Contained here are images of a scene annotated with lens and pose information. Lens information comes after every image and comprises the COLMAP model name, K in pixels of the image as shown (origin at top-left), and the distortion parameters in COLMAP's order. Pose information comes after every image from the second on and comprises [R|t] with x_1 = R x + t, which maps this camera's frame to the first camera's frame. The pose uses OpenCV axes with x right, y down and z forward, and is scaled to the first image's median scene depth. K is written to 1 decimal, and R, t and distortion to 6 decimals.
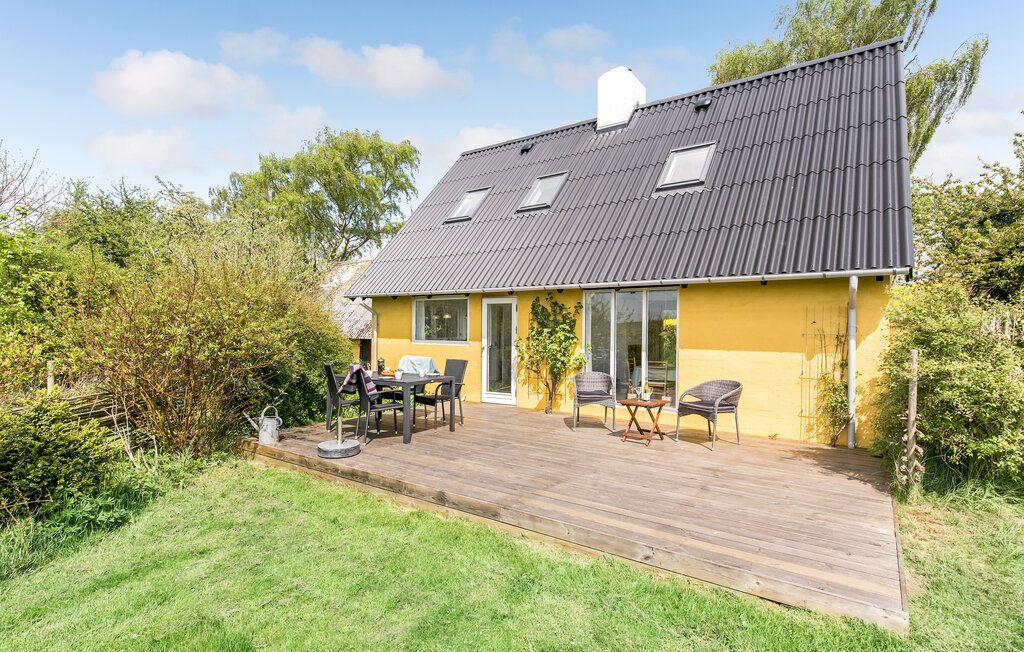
lens RADIAL K [[508.9, 0, 512.0], [0, 508.9, 326.0], [0, 0, 1]] dist [0.012132, -0.001430]
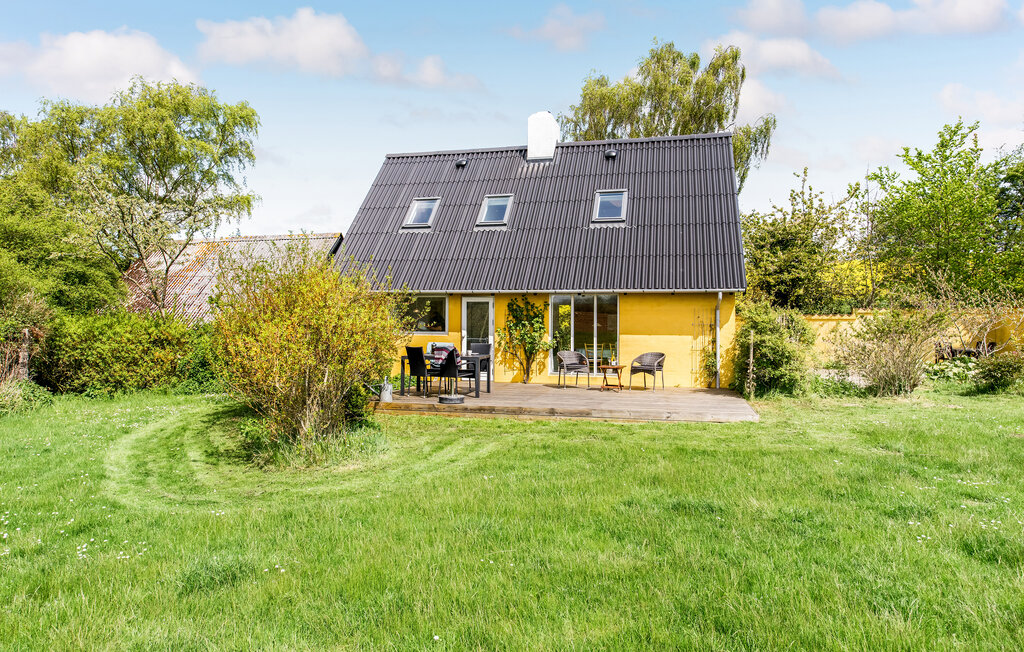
lens RADIAL K [[692.6, 0, 512.4], [0, 692.6, 304.9], [0, 0, 1]] dist [-0.001243, -0.000351]
pose [[0.925901, 0.006189, 0.377717, -0.840323], [0.000793, 0.999832, -0.018324, -0.006487], [-0.377767, 0.017266, 0.925740, -0.888834]]
